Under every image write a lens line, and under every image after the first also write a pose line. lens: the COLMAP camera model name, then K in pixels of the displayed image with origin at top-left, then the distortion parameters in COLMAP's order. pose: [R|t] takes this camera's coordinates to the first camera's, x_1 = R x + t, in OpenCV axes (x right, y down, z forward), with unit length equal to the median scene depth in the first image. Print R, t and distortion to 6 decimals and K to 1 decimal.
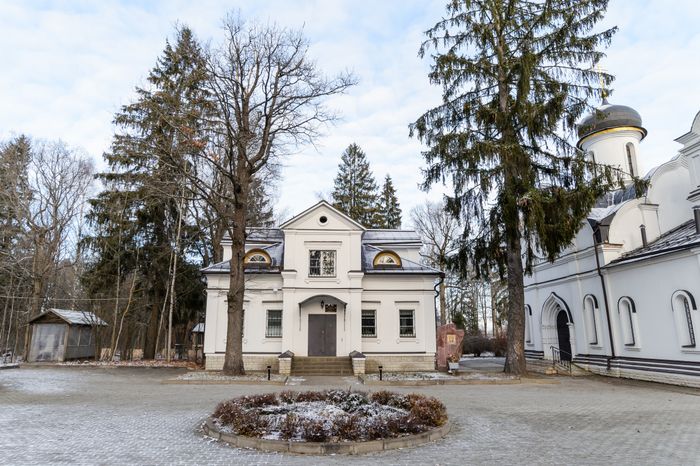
lens RADIAL K [[477.6, 0, 350.0], [0, 477.6, 233.0], [0, 0, 1]] dist [-0.004023, -0.000715]
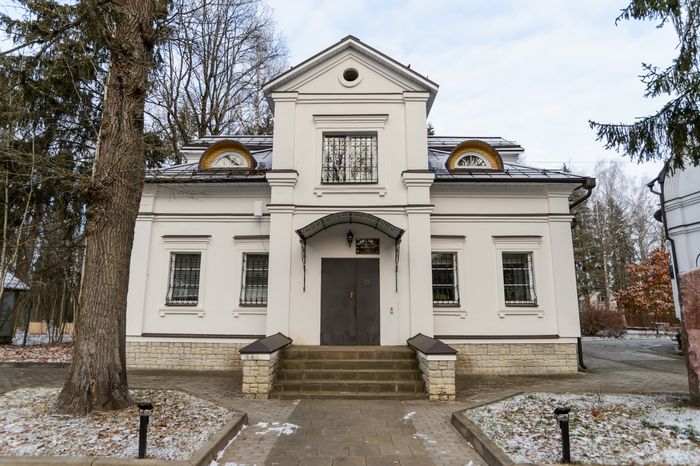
lens RADIAL K [[421.0, 0, 350.0], [0, 421.0, 233.0], [0, 0, 1]] dist [-0.002787, 0.000466]
pose [[0.996919, -0.011153, -0.077641, -0.024354], [0.013756, 0.999359, 0.033061, 0.128849], [0.077223, -0.034027, 0.996433, 0.568809]]
